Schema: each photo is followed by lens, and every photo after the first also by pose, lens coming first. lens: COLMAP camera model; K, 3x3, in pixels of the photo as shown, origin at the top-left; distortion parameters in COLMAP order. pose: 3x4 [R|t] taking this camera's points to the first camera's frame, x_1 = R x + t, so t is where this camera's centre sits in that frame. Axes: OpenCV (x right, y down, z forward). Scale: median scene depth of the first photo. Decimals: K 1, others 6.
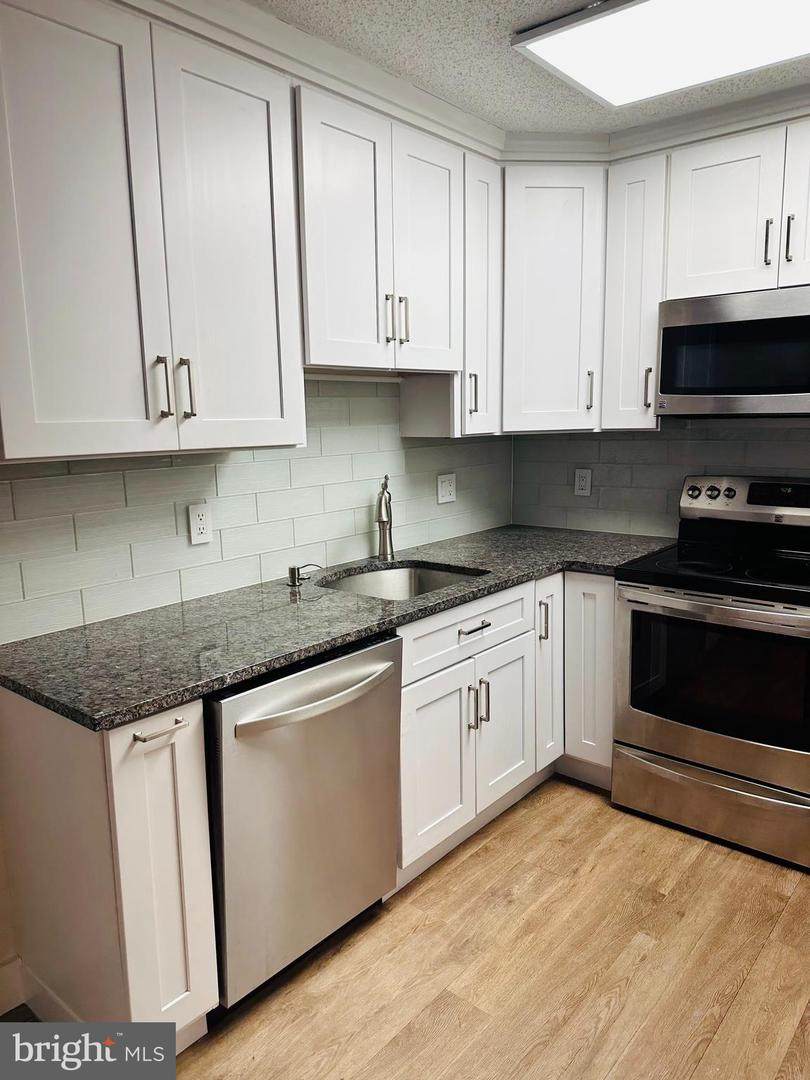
lens RADIAL K [[766.1, 0, 405.0], [0, 766.1, 540.0], [0, 0, 1]] dist [0.055431, -0.060820]
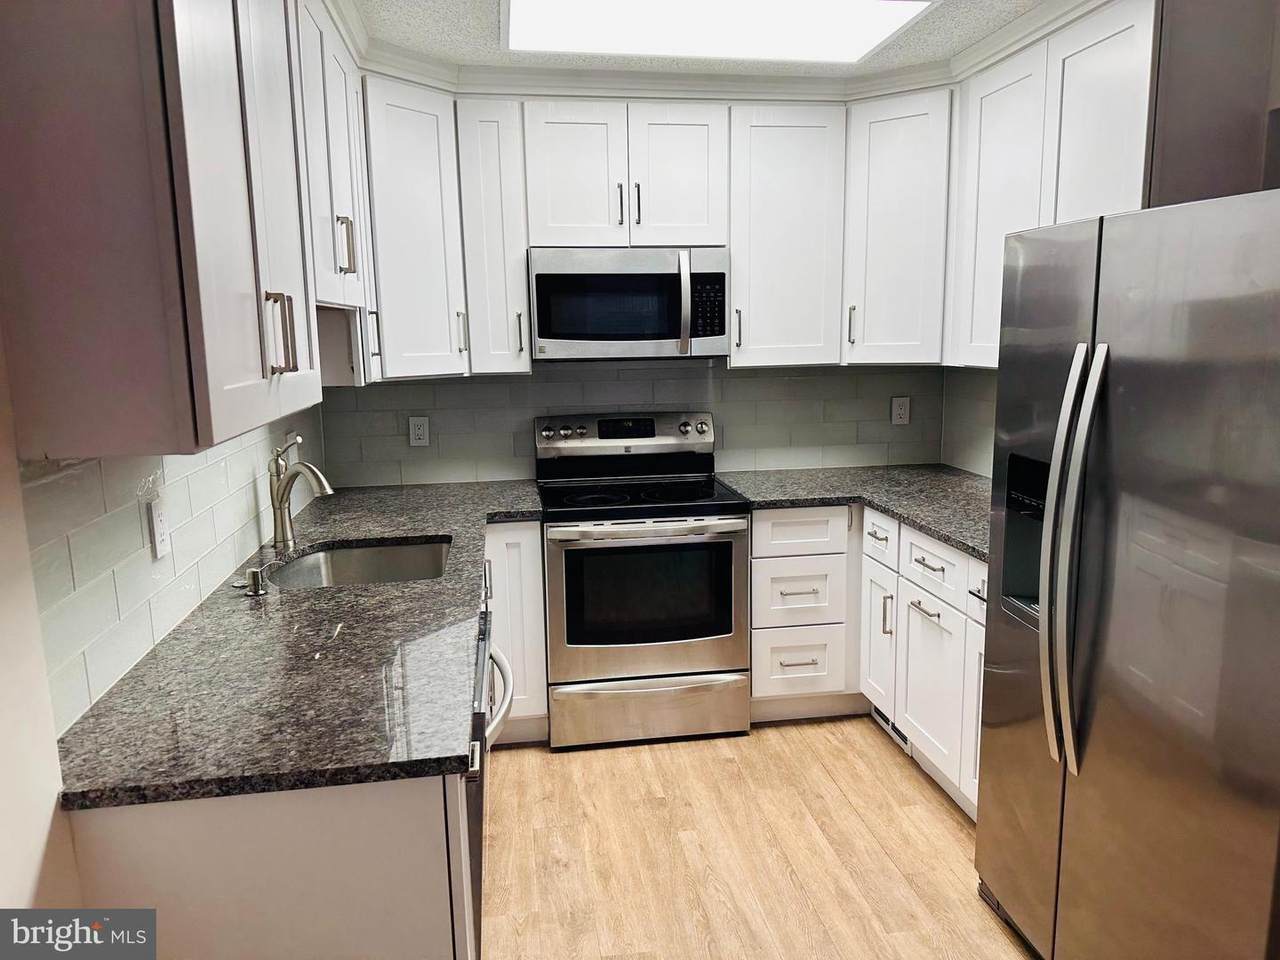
lens RADIAL K [[893.7, 0, 646.6], [0, 893.7, 483.6], [0, 0, 1]] dist [0.145818, -0.291621]
pose [[0.650698, -0.118110, 0.750094, -0.540326], [0.129034, 0.990661, 0.044054, -0.035793], [-0.748293, 0.068121, 0.659862, 0.134973]]
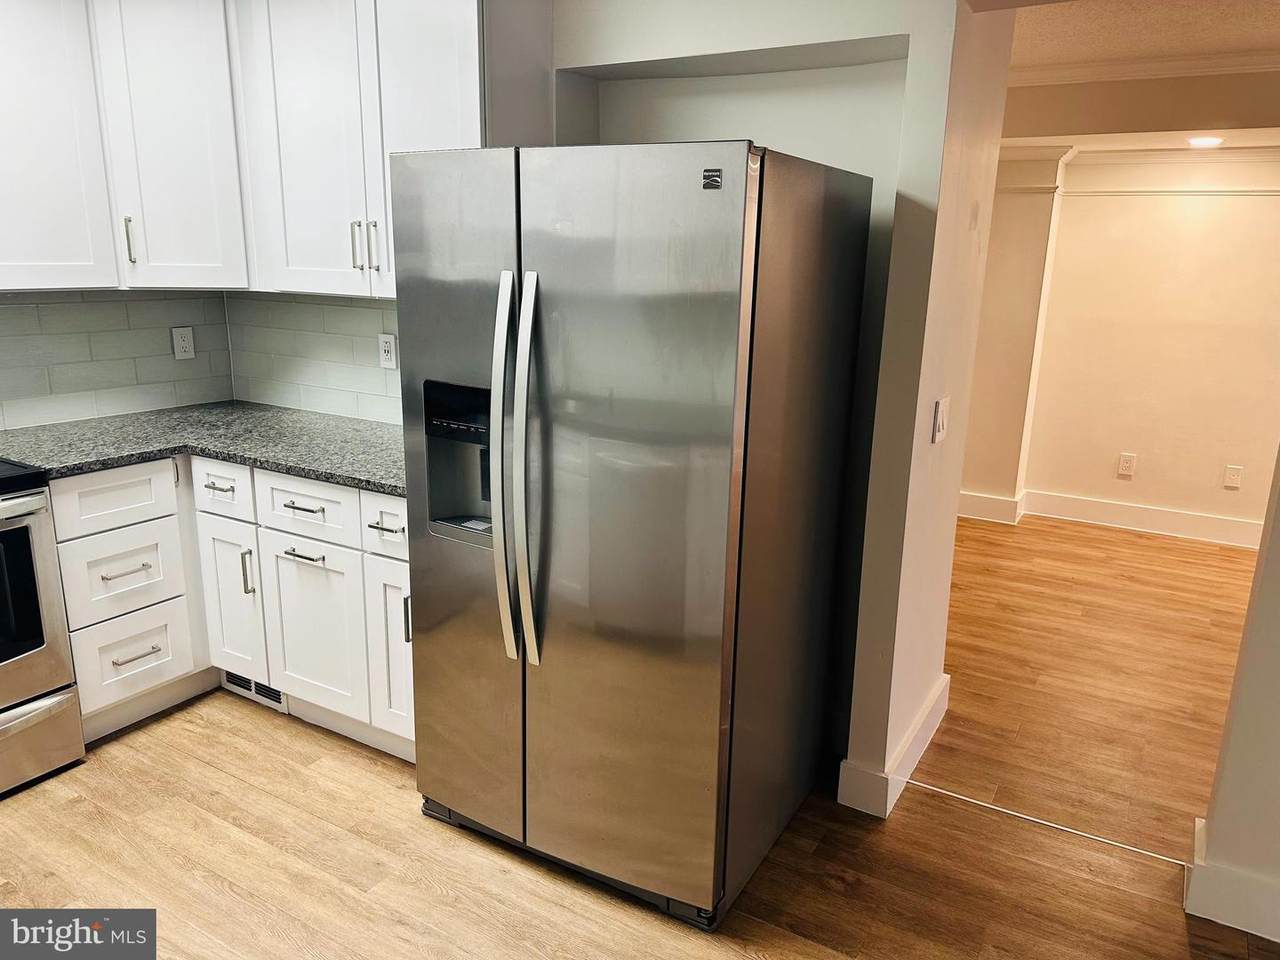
lens RADIAL K [[908.0, 0, 640.0], [0, 908.0, 480.0], [0, 0, 1]] dist [0.055431, -0.060820]
pose [[-0.167095, -0.219291, 0.961244, -0.556232], [0.147770, 0.958369, 0.244323, -0.073107], [-0.974804, 0.182868, -0.127734, 0.371751]]
